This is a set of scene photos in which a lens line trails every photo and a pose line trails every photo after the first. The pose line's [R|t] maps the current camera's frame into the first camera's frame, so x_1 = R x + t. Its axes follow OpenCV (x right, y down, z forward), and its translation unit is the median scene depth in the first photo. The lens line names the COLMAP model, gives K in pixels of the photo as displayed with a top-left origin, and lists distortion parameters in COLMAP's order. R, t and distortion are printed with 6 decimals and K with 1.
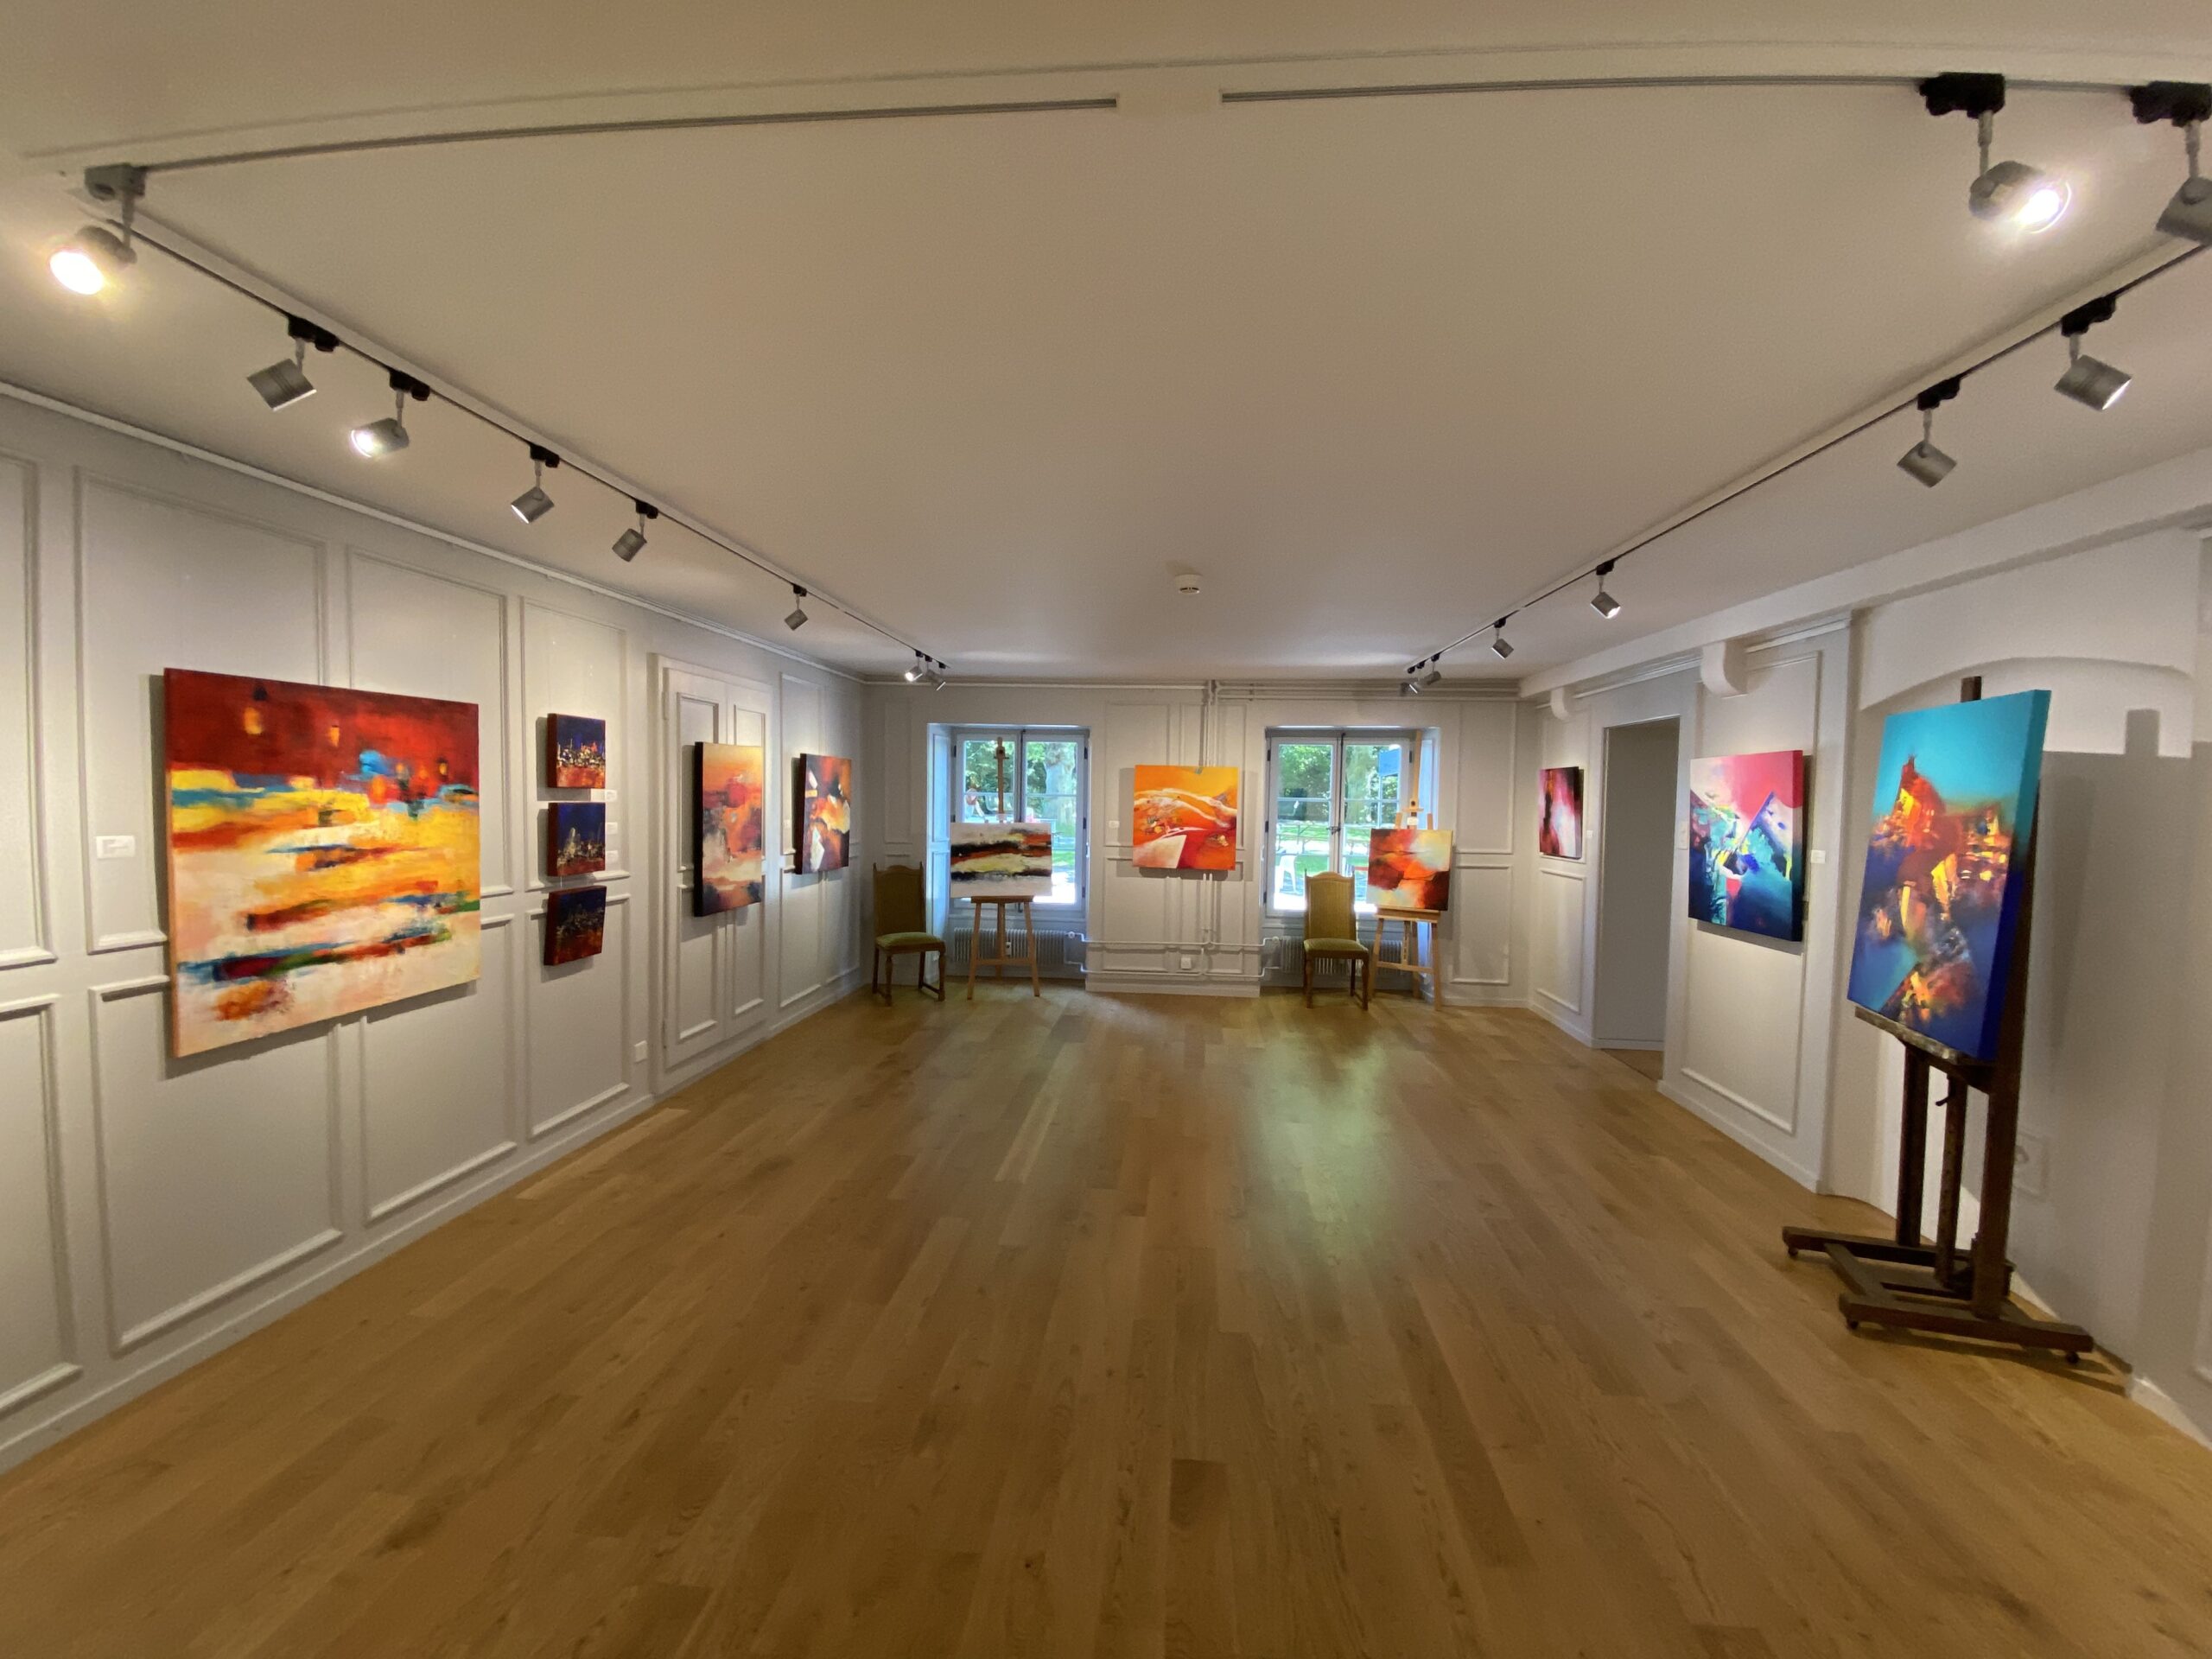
lens RADIAL K [[889.1, 0, 1113.8], [0, 889.1, 833.6], [0, 0, 1]] dist [0.004911, -0.002794]
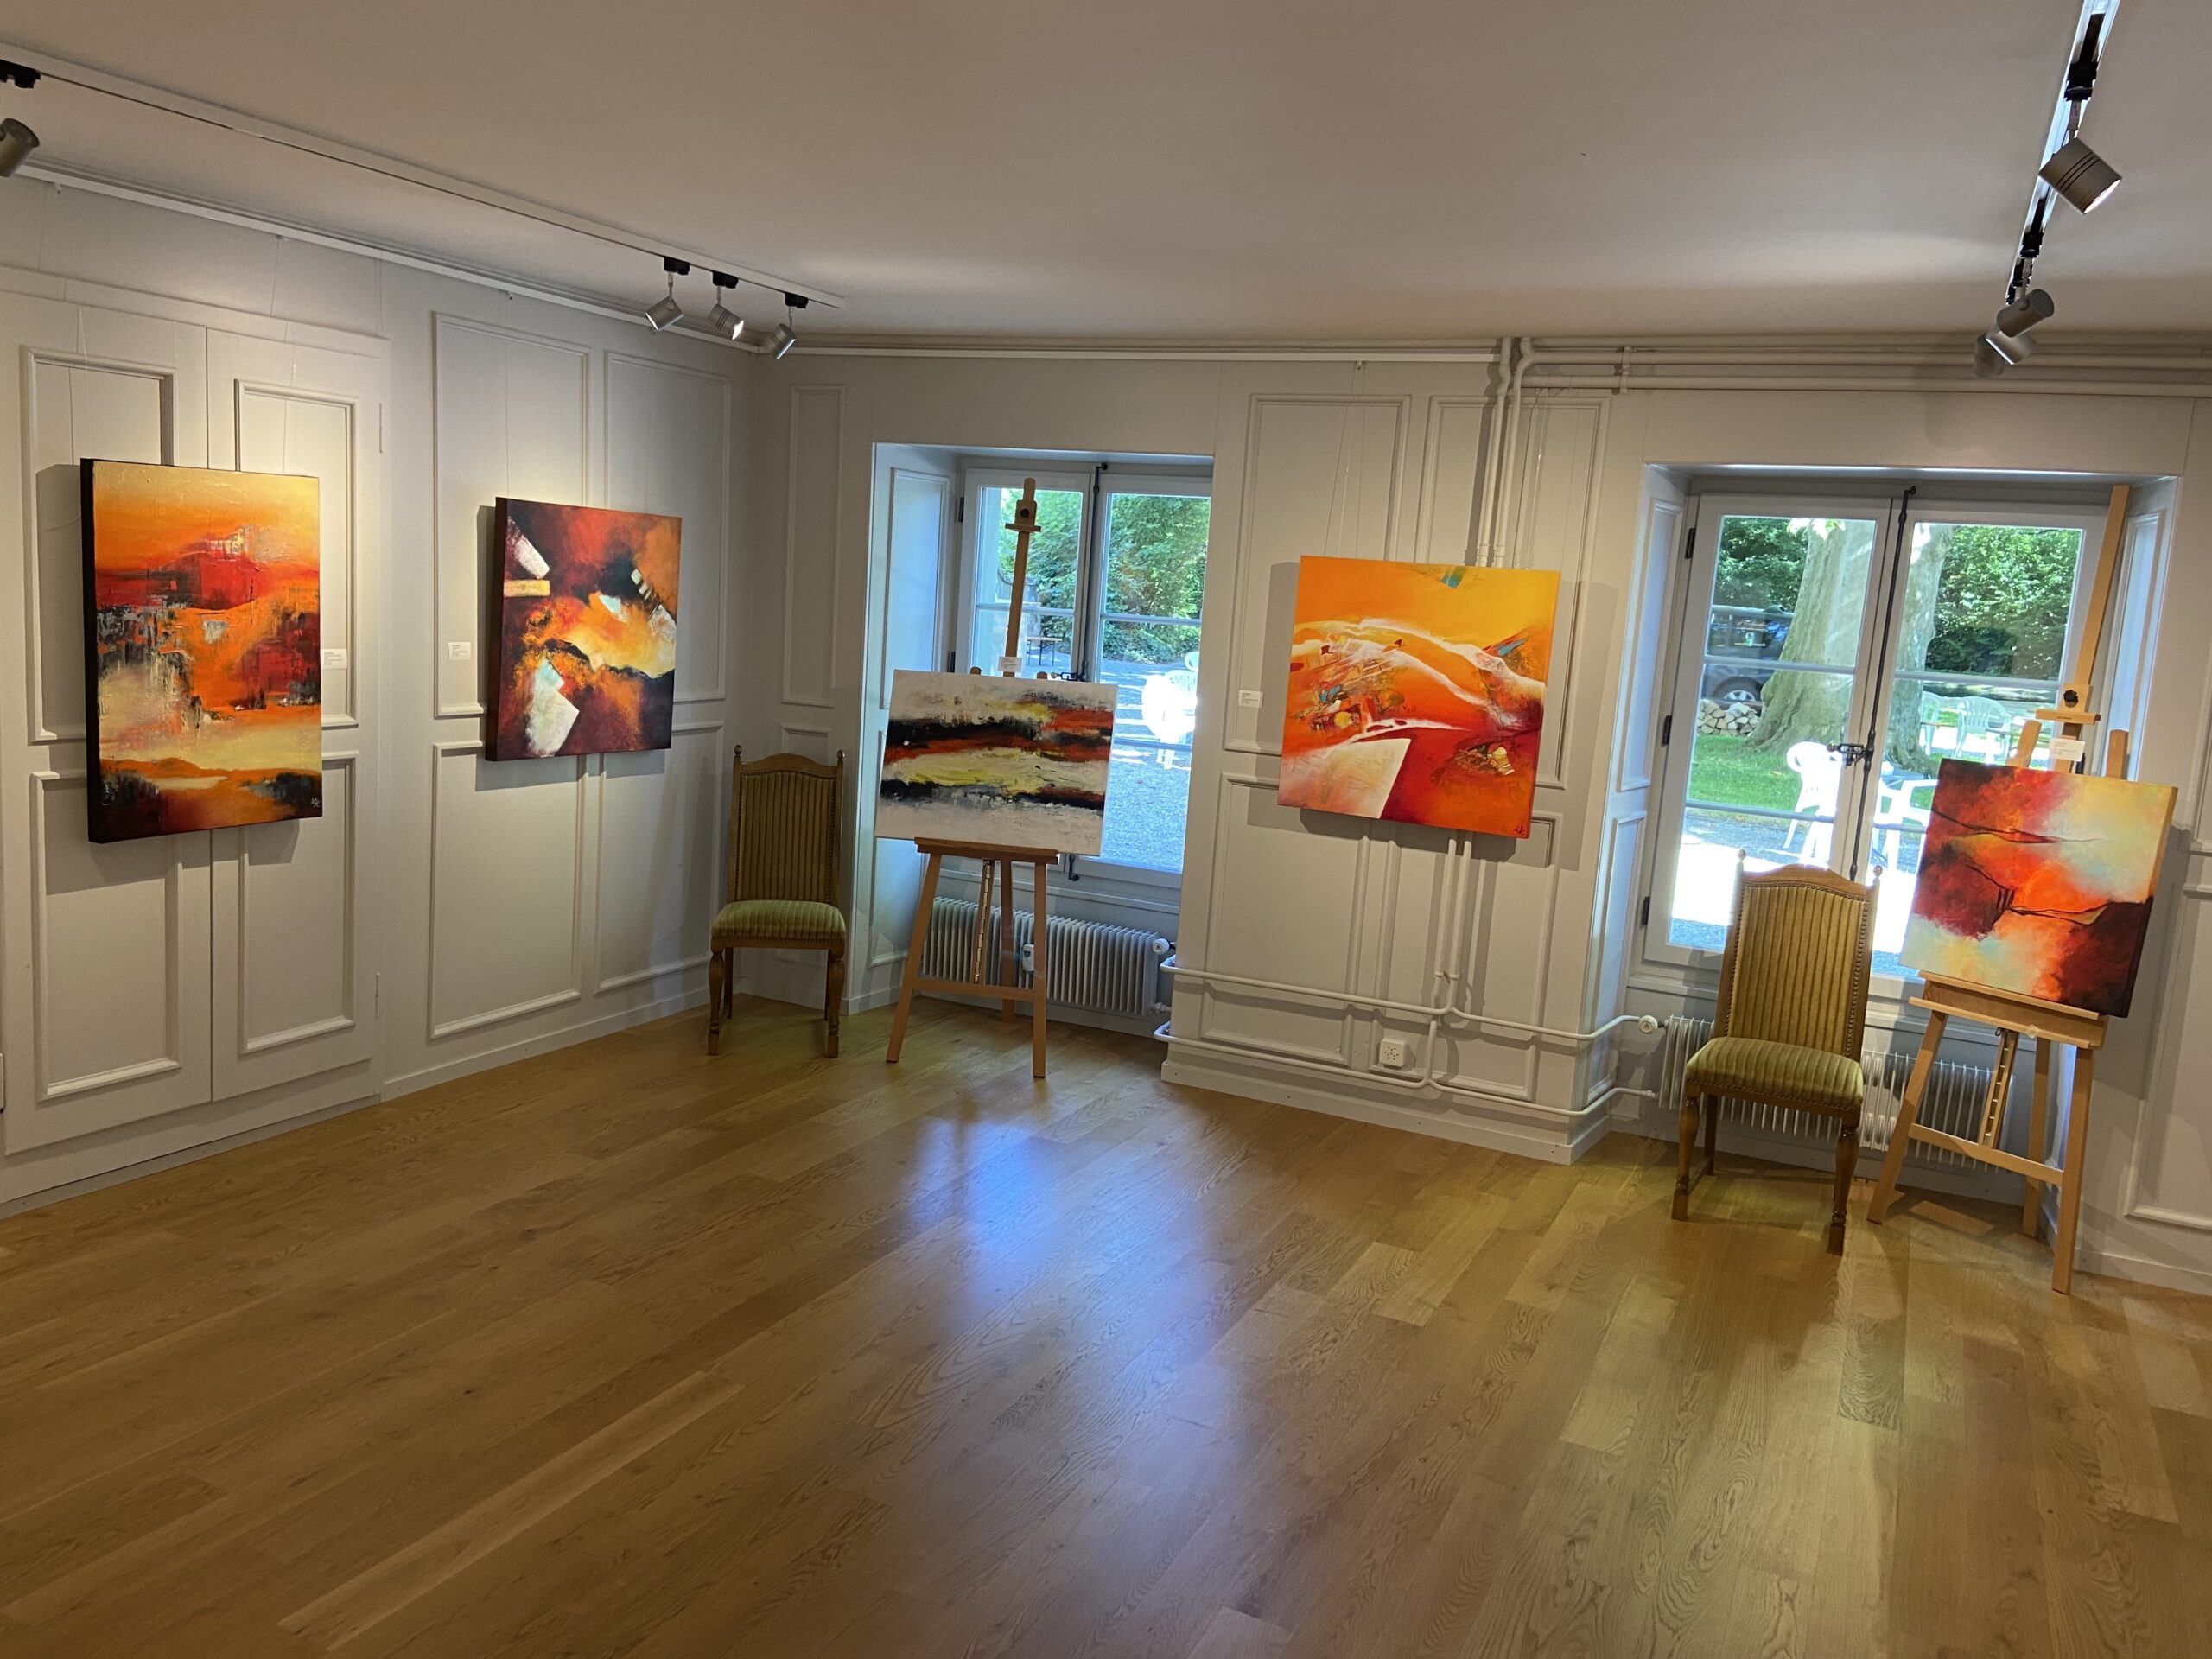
lens RADIAL K [[1658.9, 0, 1091.2], [0, 1658.9, 821.2], [0, 0, 1]] dist [0.086347, -0.064538]
pose [[0.935416, 0.096184, -0.340213, 0.228815], [-0.066580, 0.992989, 0.097672, -0.027977], [0.347222, -0.068713, 0.935262, 0.274772]]
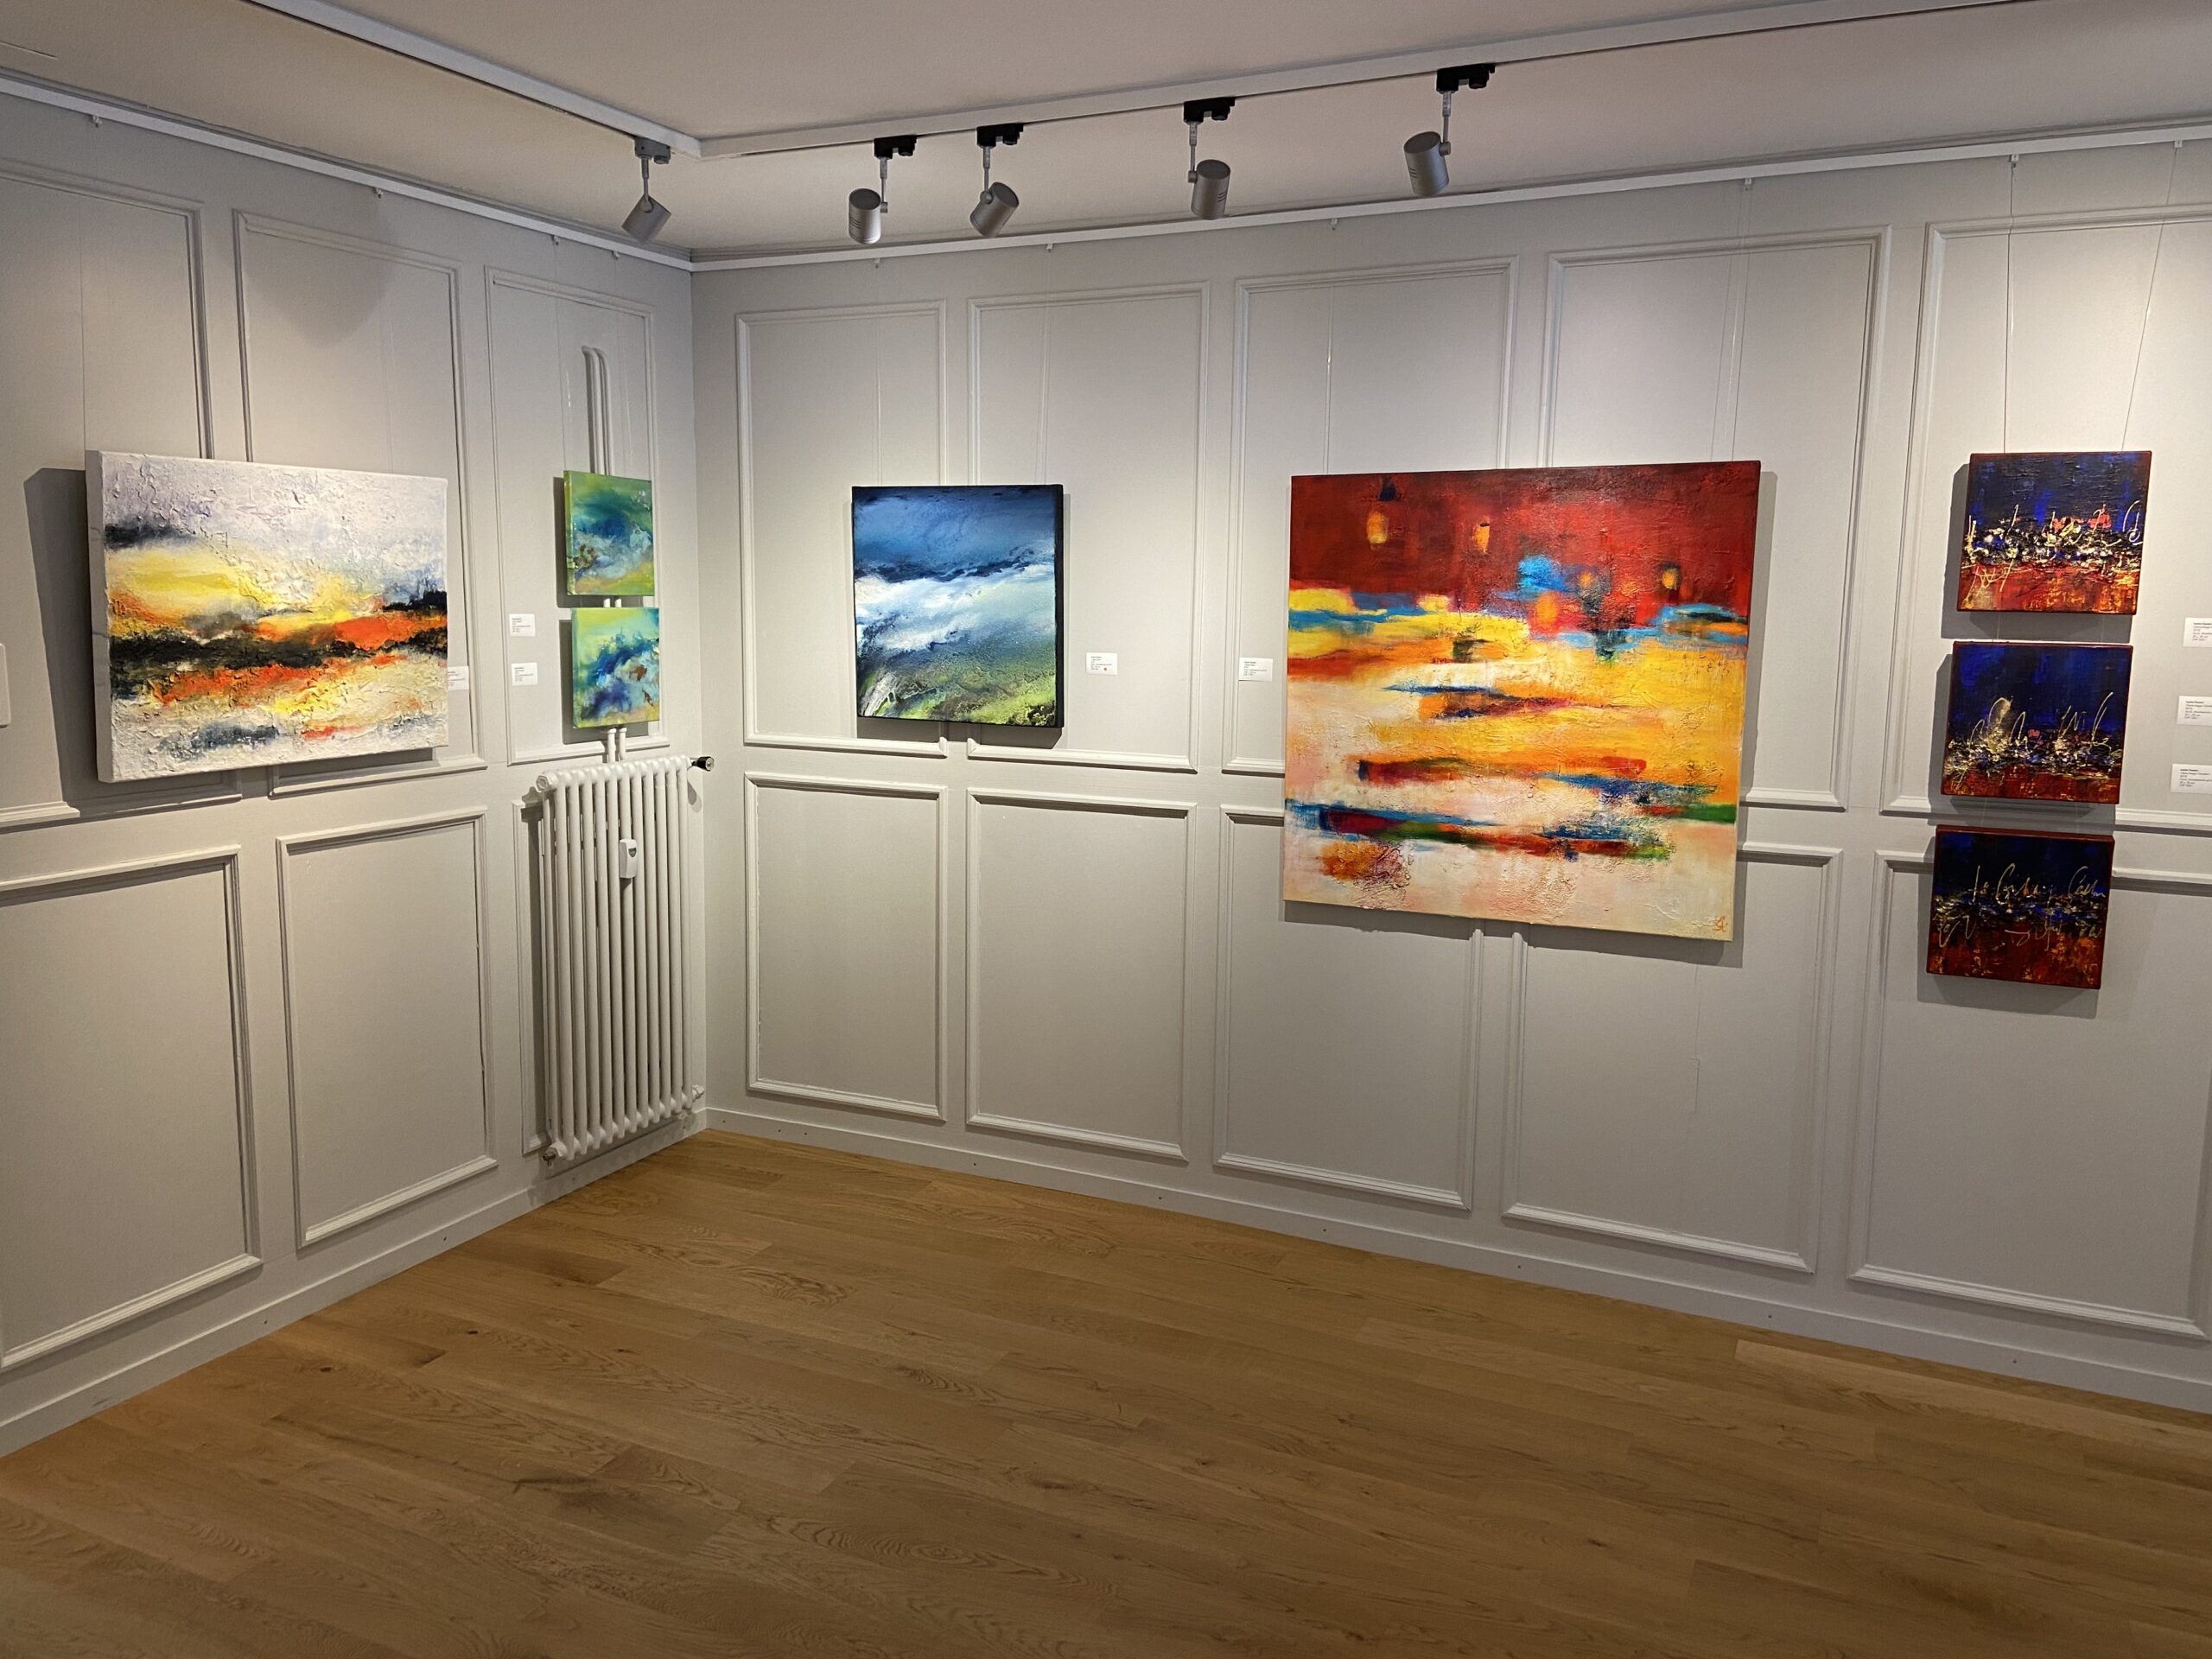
lens RADIAL K [[1658.9, 0, 1122.9], [0, 1658.9, 821.8], [0, 0, 1]] dist [0.086347, -0.064538]
pose [[-0.349647, 0.113701, -0.929957, 0.230924], [-0.057431, 0.988141, 0.142407, -0.025187], [0.935120, 0.103200, -0.338970, 0.529106]]
